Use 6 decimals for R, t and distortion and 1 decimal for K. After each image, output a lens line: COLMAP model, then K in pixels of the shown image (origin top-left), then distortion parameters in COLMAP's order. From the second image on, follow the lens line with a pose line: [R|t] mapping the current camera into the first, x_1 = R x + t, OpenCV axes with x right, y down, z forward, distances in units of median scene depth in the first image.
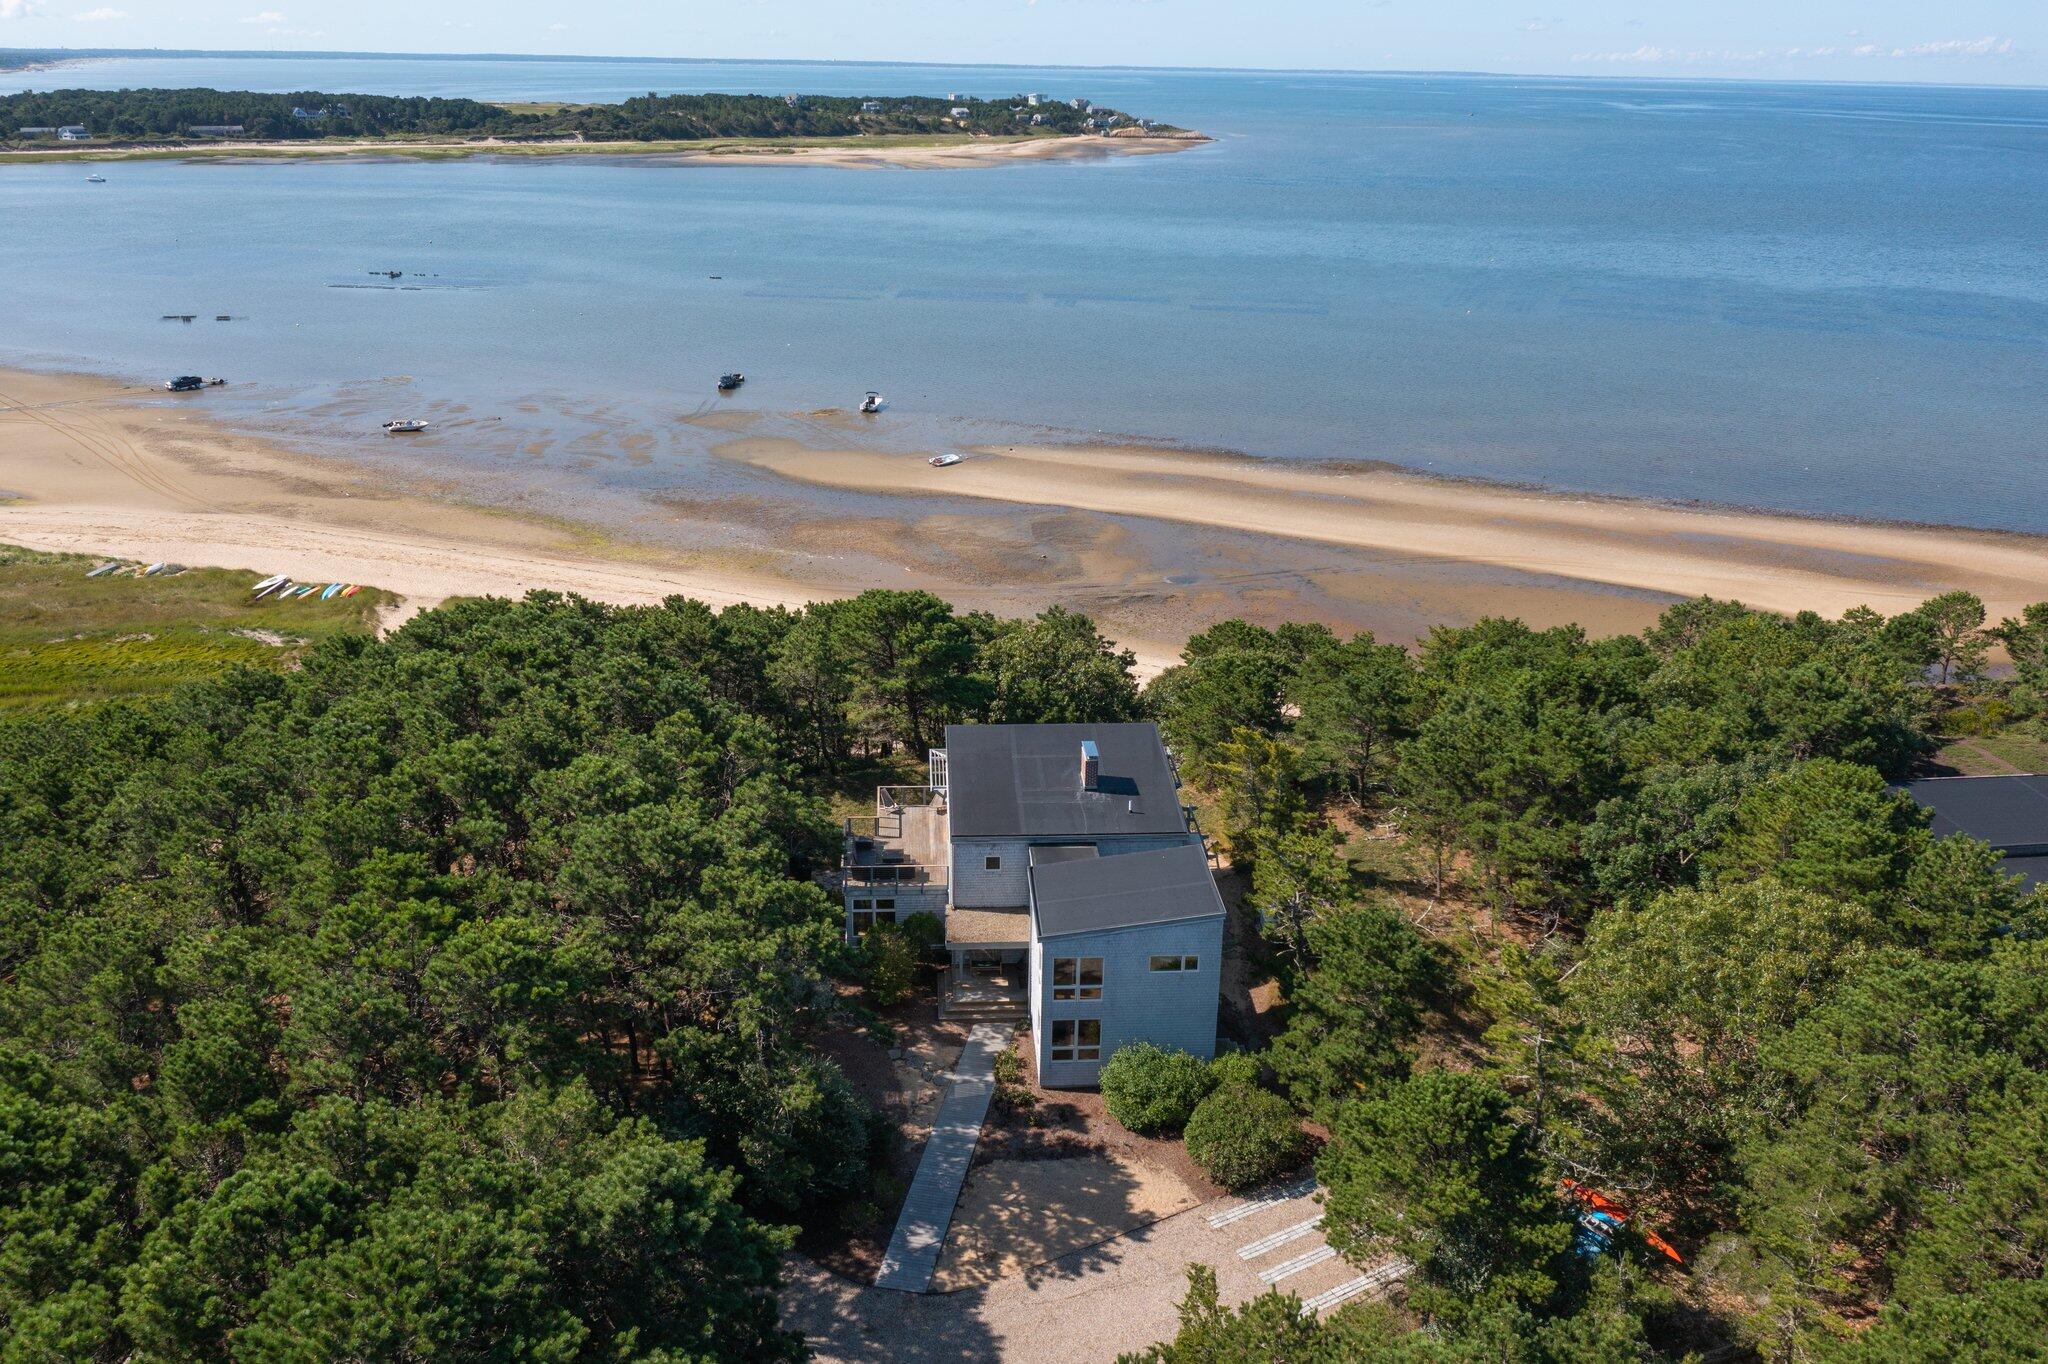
lens RADIAL K [[1607.2, 0, 1021.6], [0, 1607.2, 683.5], [0, 0, 1]] dist [-0.003712, -0.001605]
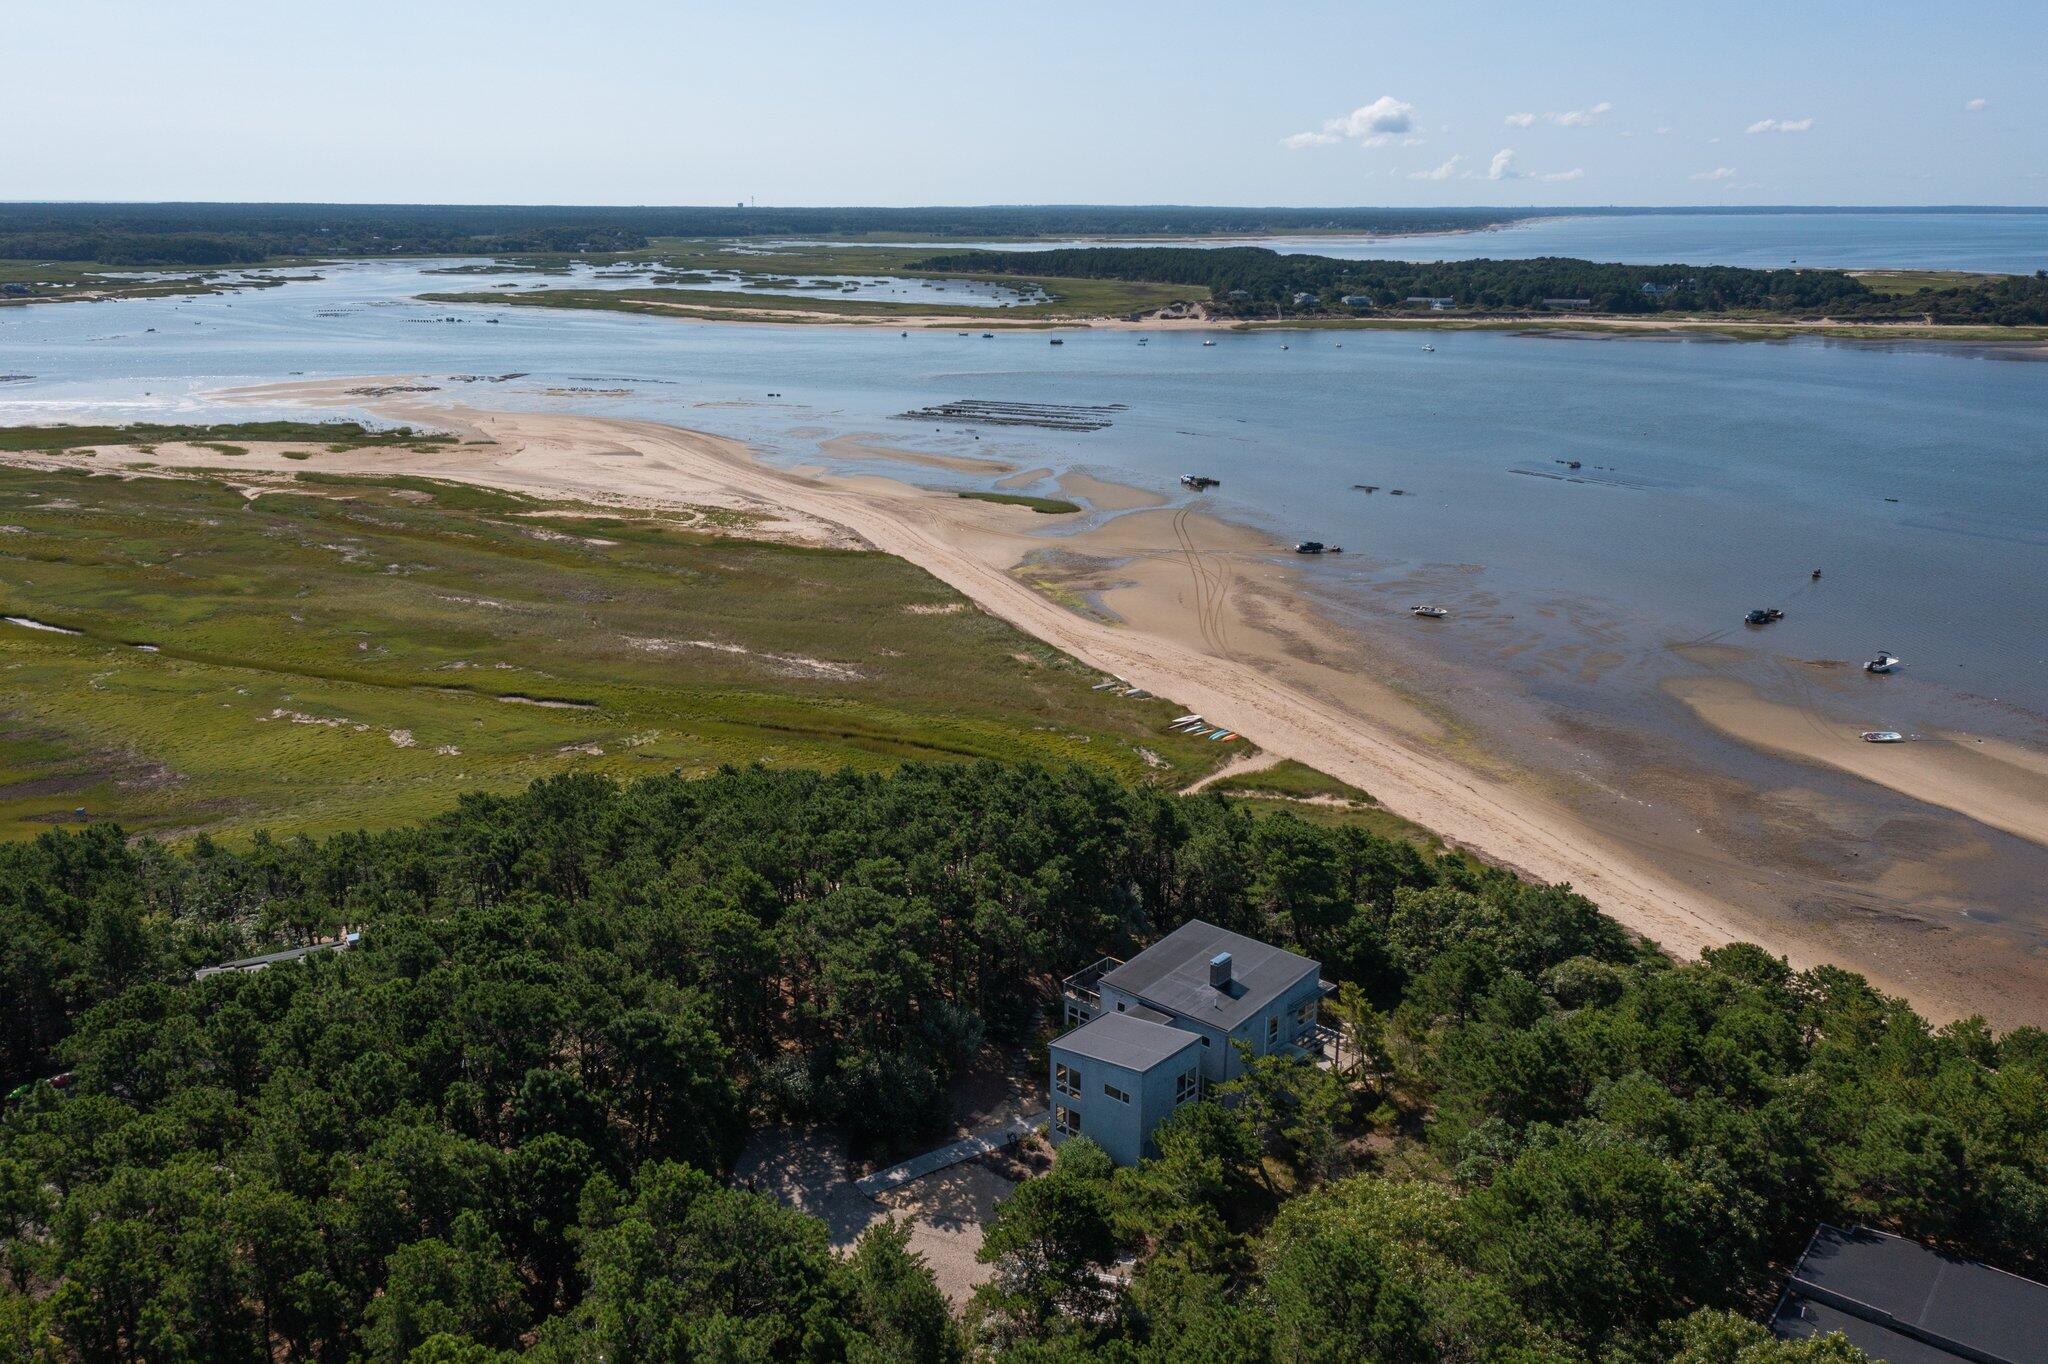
lens RADIAL K [[1660.7, 0, 1031.2], [0, 1660.7, 686.9], [0, 0, 1]] dist [-0.004461, 0.045351]
pose [[0.692606, 0.191178, -0.695520, 0.528040], [-0.251863, 0.967644, 0.015169, -0.100813], [0.675916, 0.164669, 0.718346, -0.119989]]
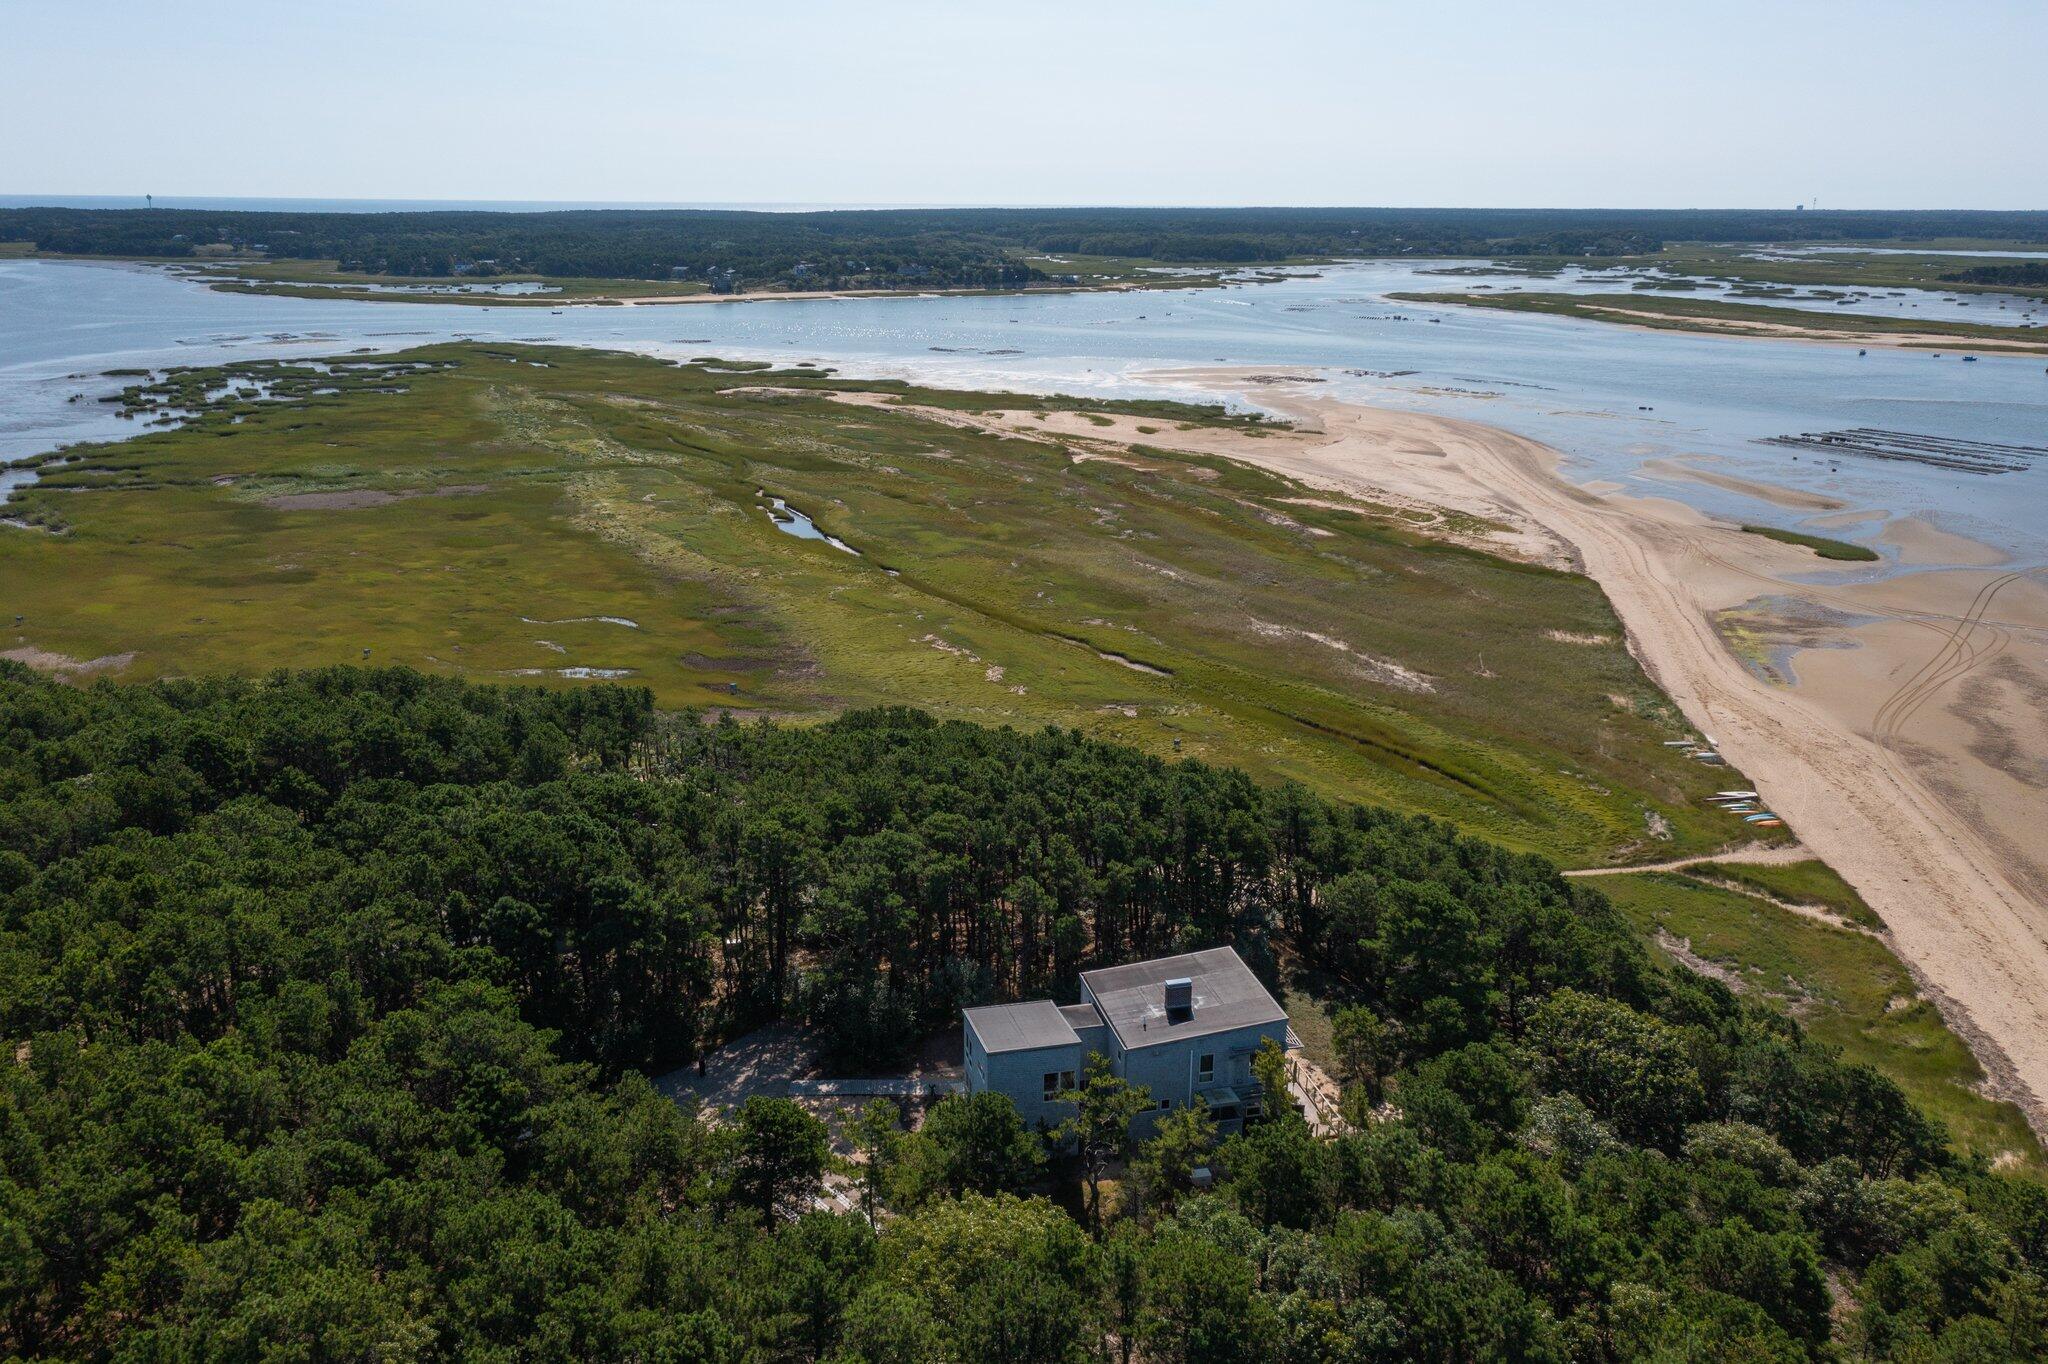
lens RADIAL K [[1660.7, 0, 1034.6], [0, 1660.7, 683.0], [0, 0, 1]] dist [-0.004461, 0.045351]
pose [[0.158480, 0.262715, -0.951769, 0.765833], [-0.355355, 0.914533, 0.193266, -0.247745], [0.921199, 0.307587, 0.238292, 0.277385]]
